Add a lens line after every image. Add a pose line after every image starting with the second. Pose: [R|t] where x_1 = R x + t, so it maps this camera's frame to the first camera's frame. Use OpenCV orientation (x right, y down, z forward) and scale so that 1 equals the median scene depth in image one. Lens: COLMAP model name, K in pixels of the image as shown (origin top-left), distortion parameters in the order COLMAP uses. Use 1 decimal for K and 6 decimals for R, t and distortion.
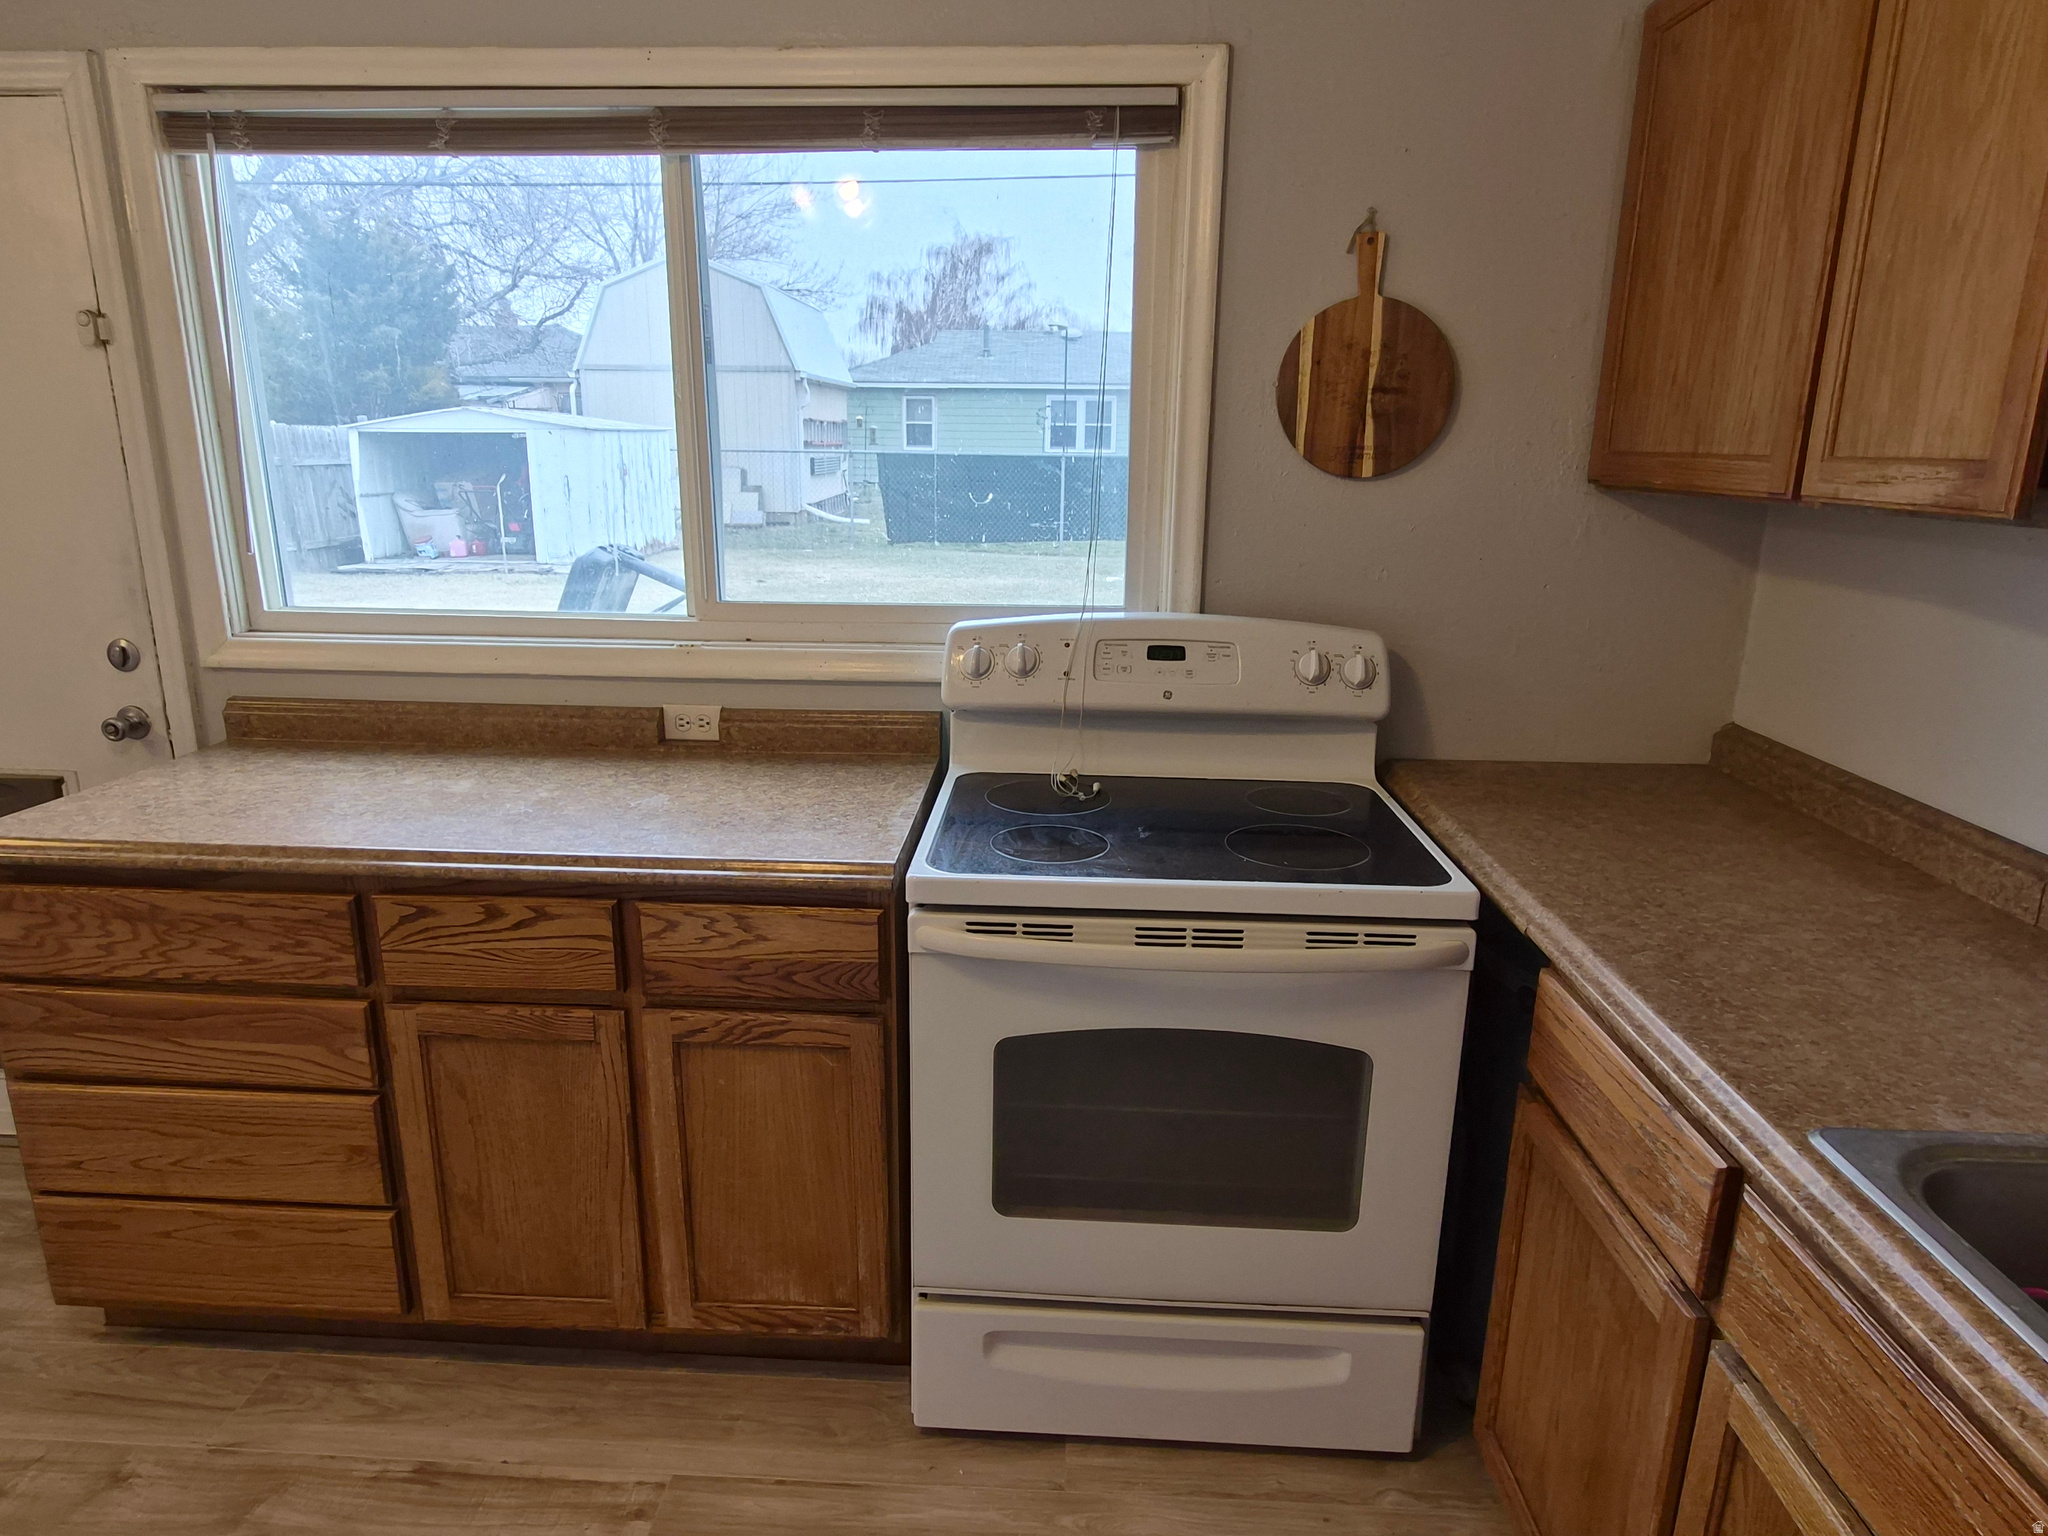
lens RADIAL K [[1195.0, 0, 1011.1], [0, 1195.0, 752.2], [0, 0, 1]] dist [0.003456, -0.002495]
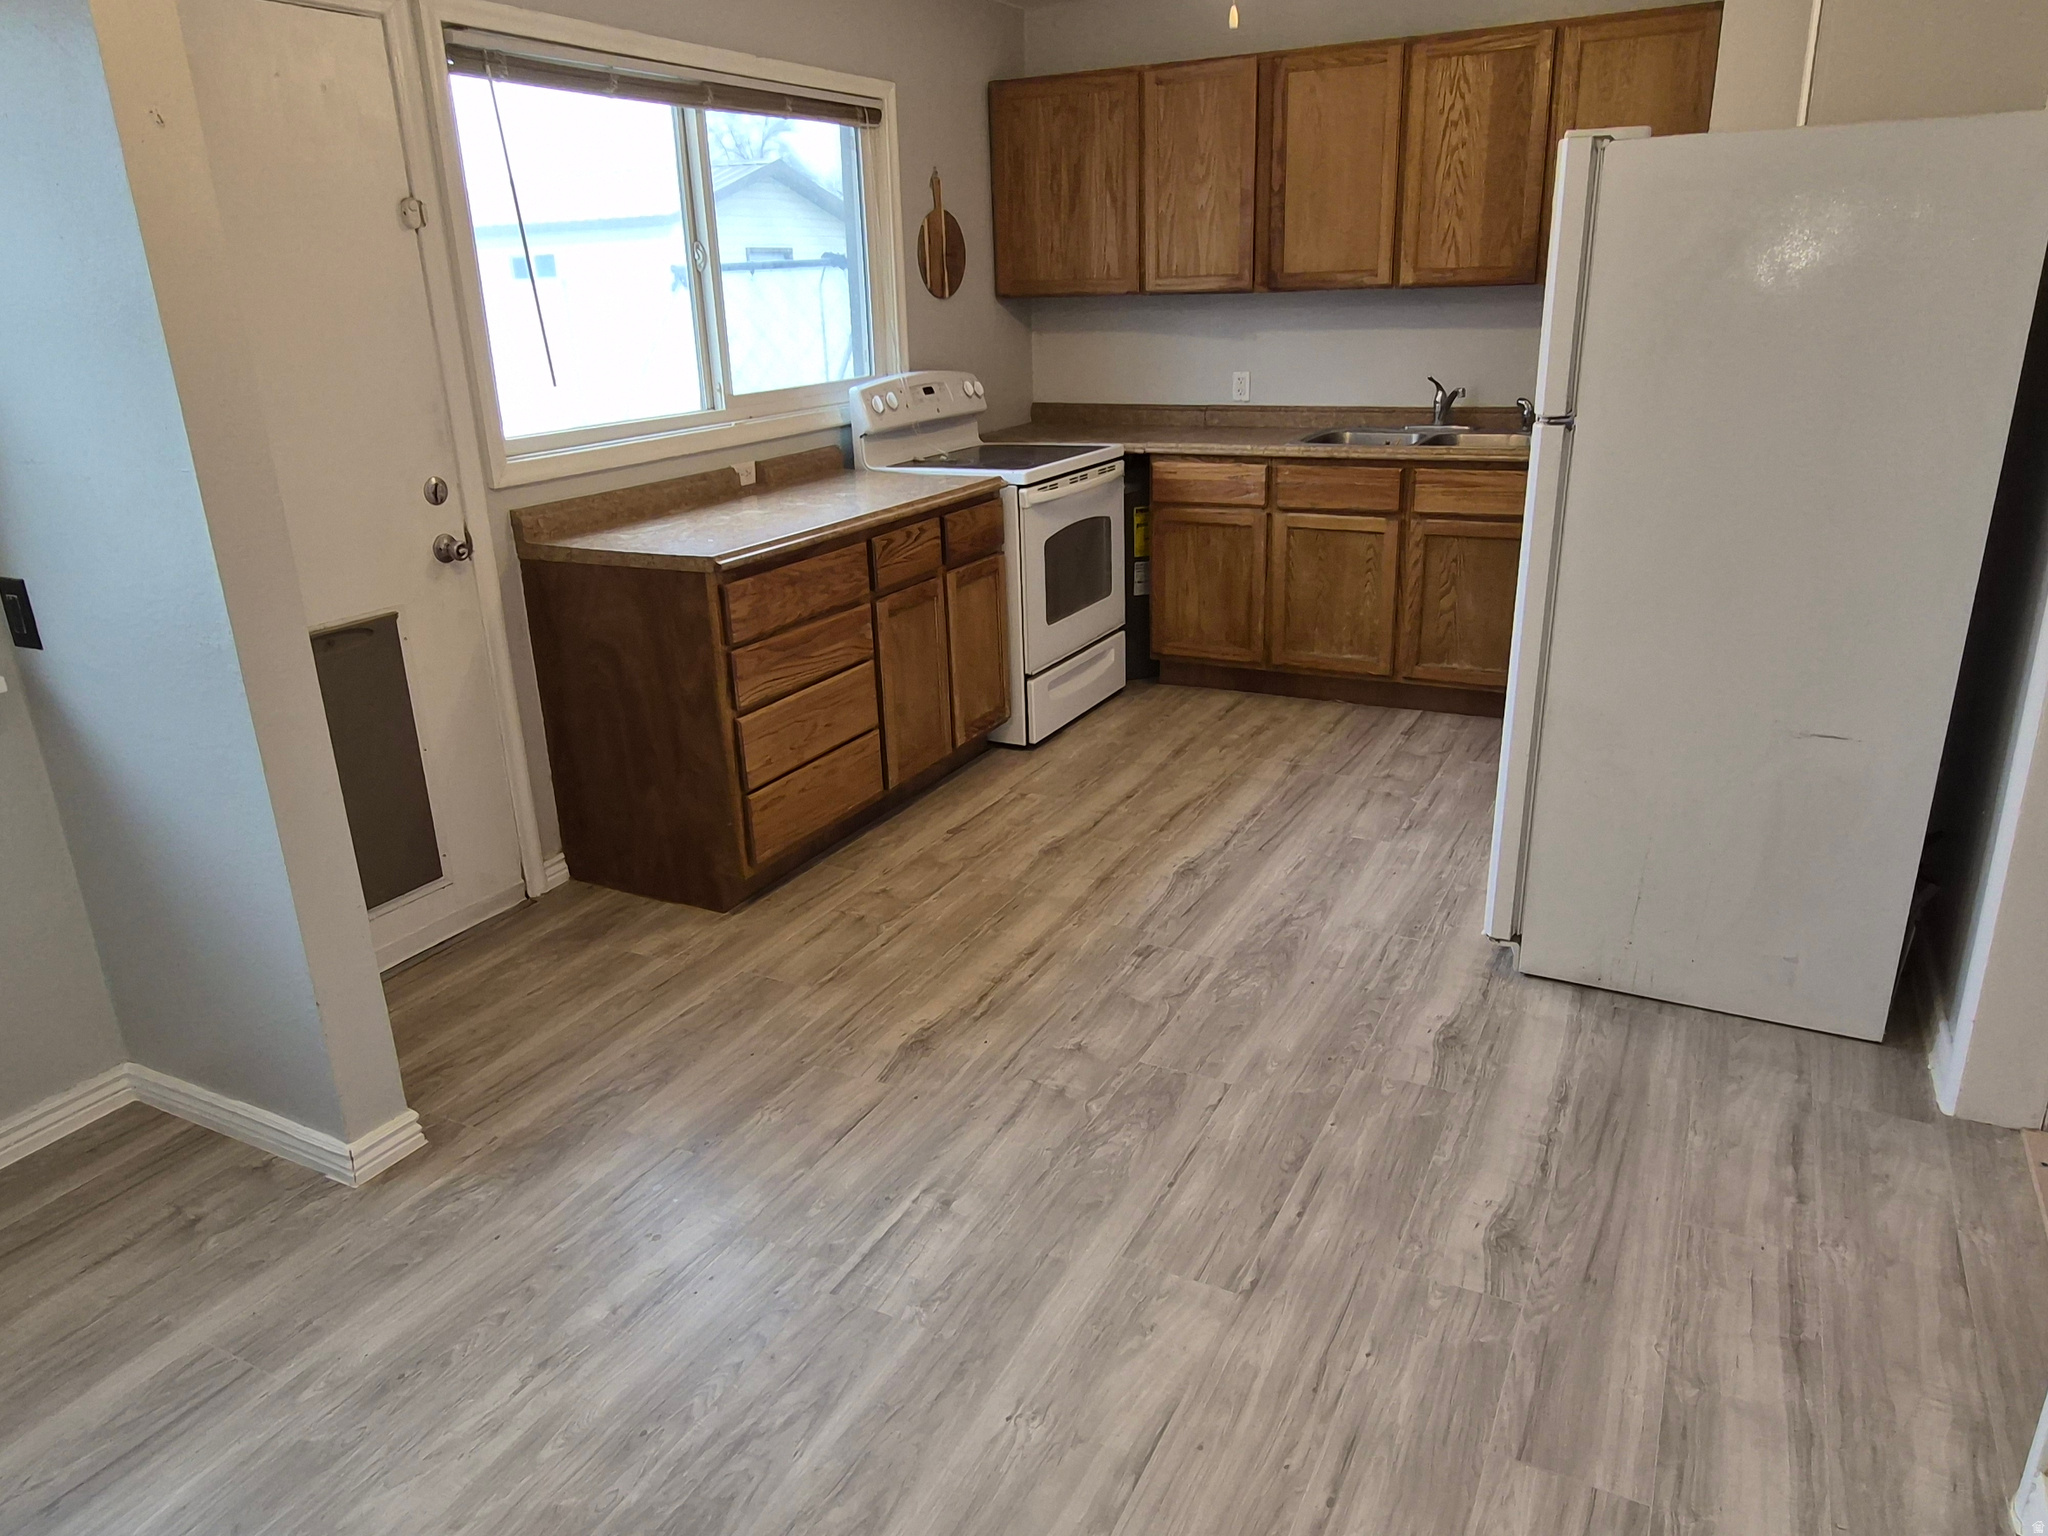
lens RADIAL K [[1361.2, 0, 1013.2], [0, 1361.2, 766.8], [0, 0, 1]] dist [-0.014388, 0.010442]
pose [[0.420654, -0.327603, 0.846006, -2.237368], [0.263041, 0.936510, 0.231859, 0.018470], [-0.868251, 0.125002, 0.480120, -0.152208]]
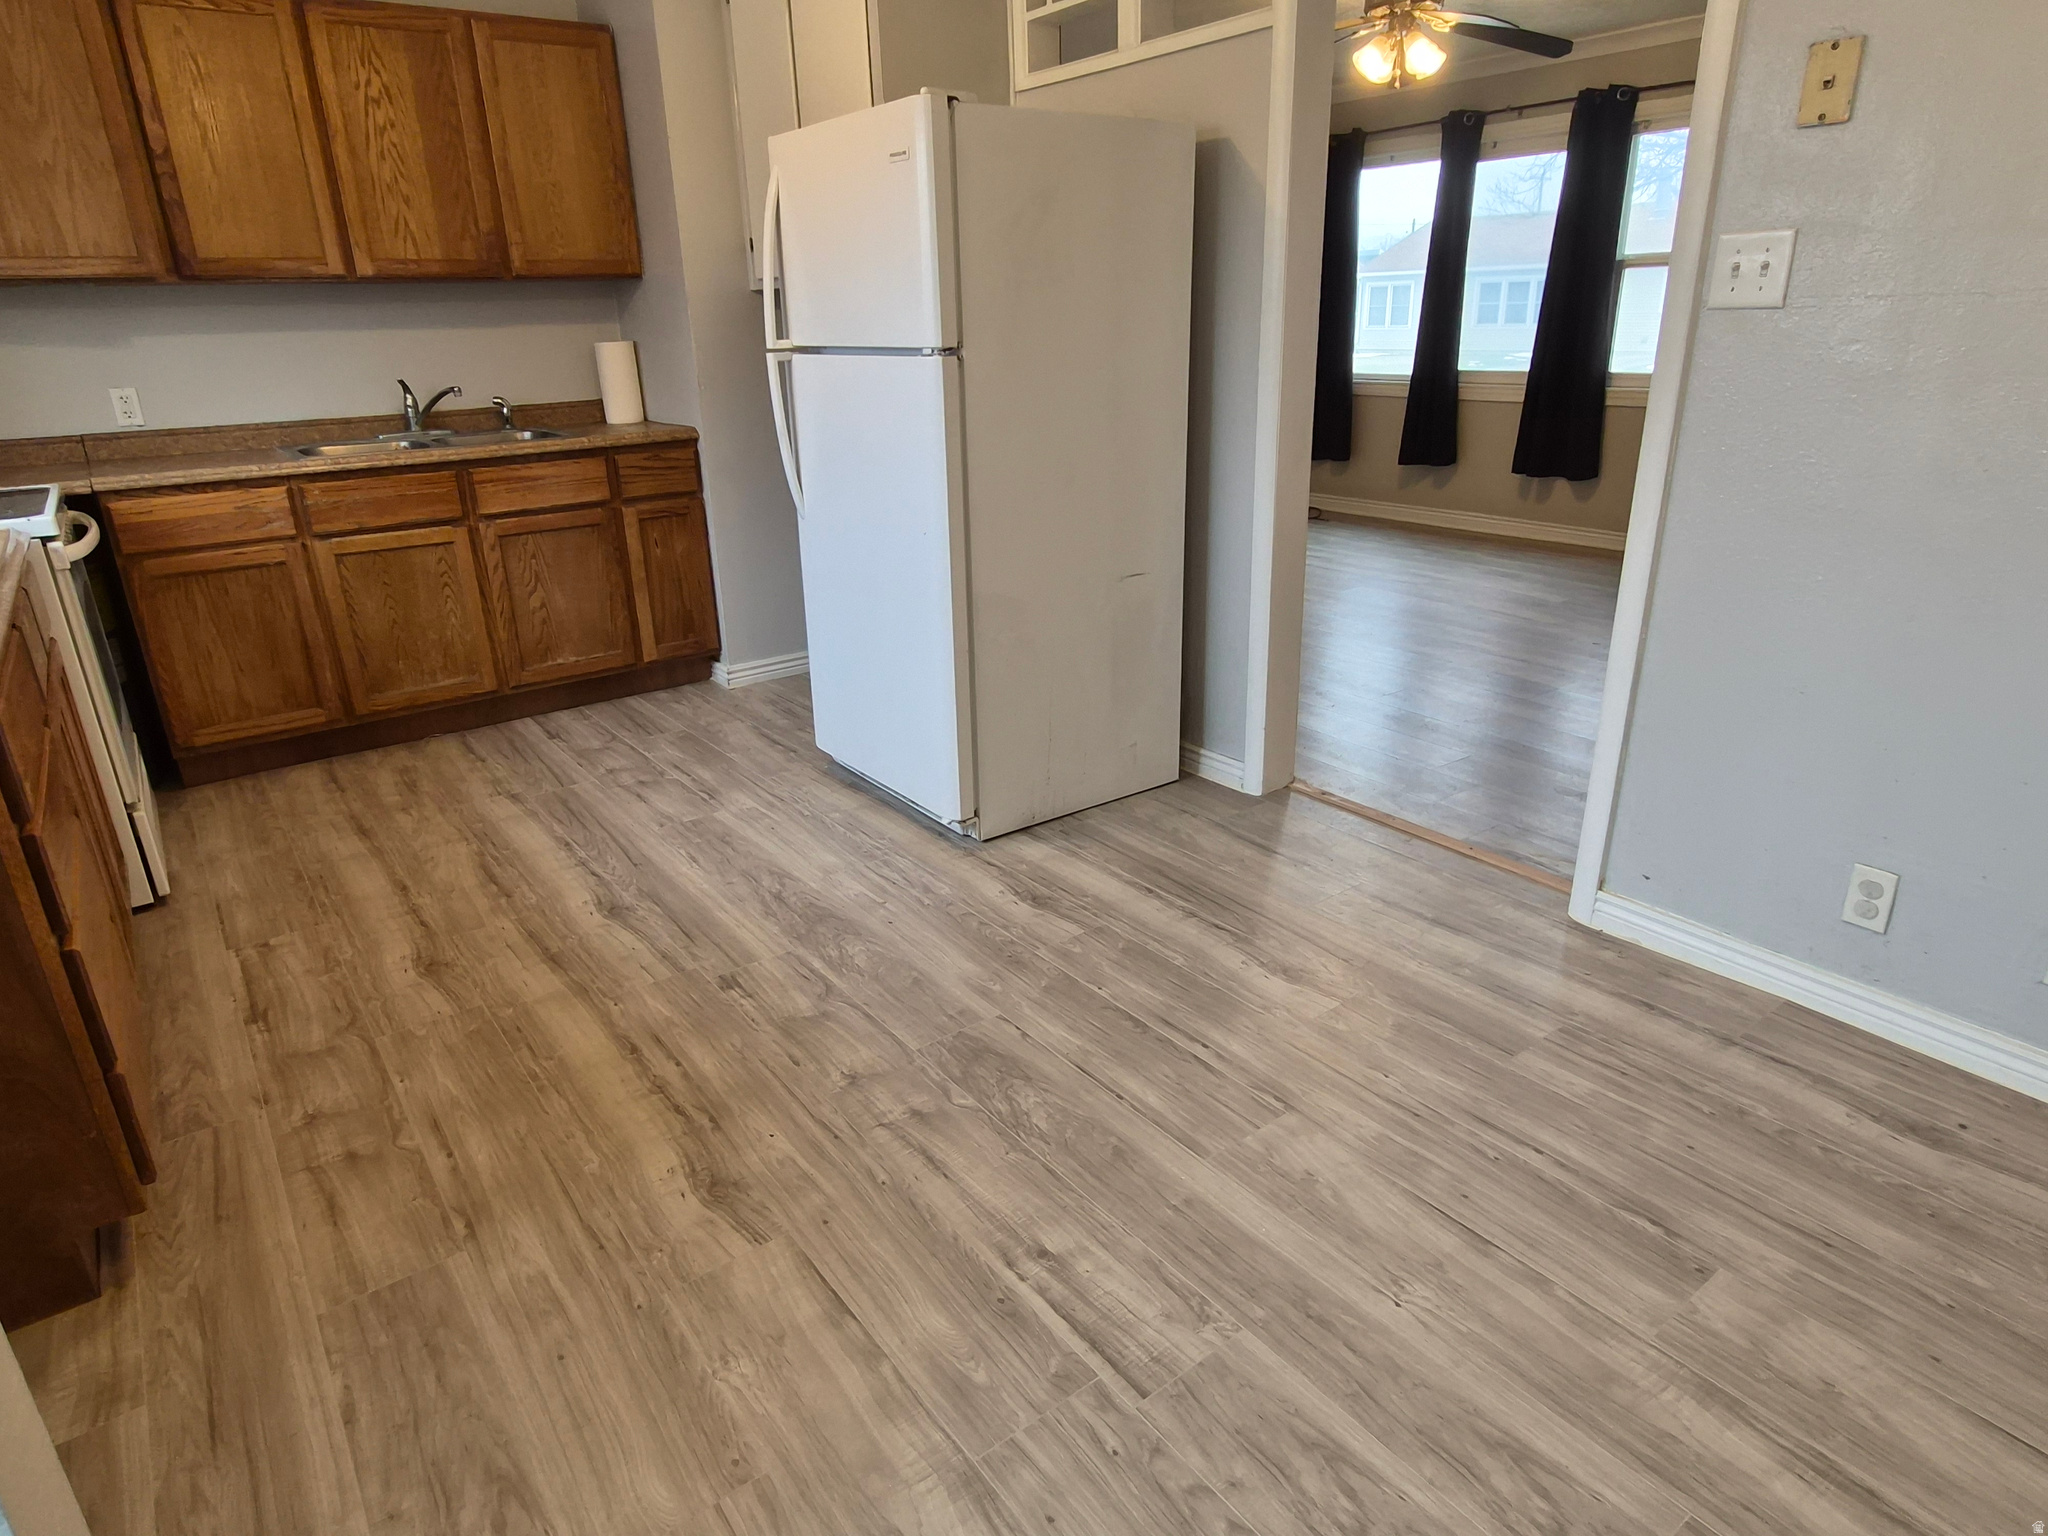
lens RADIAL K [[1195.0, 0, 1013.3], [0, 1195.0, 758.4], [0, 0, 1]] dist [0.003456, -0.002495]
pose [[-0.633822, -0.265659, 0.726427, -1.886153], [0.210291, 0.844606, 0.492361, -0.122070], [-0.744344, 0.464830, -0.479464, 0.858877]]
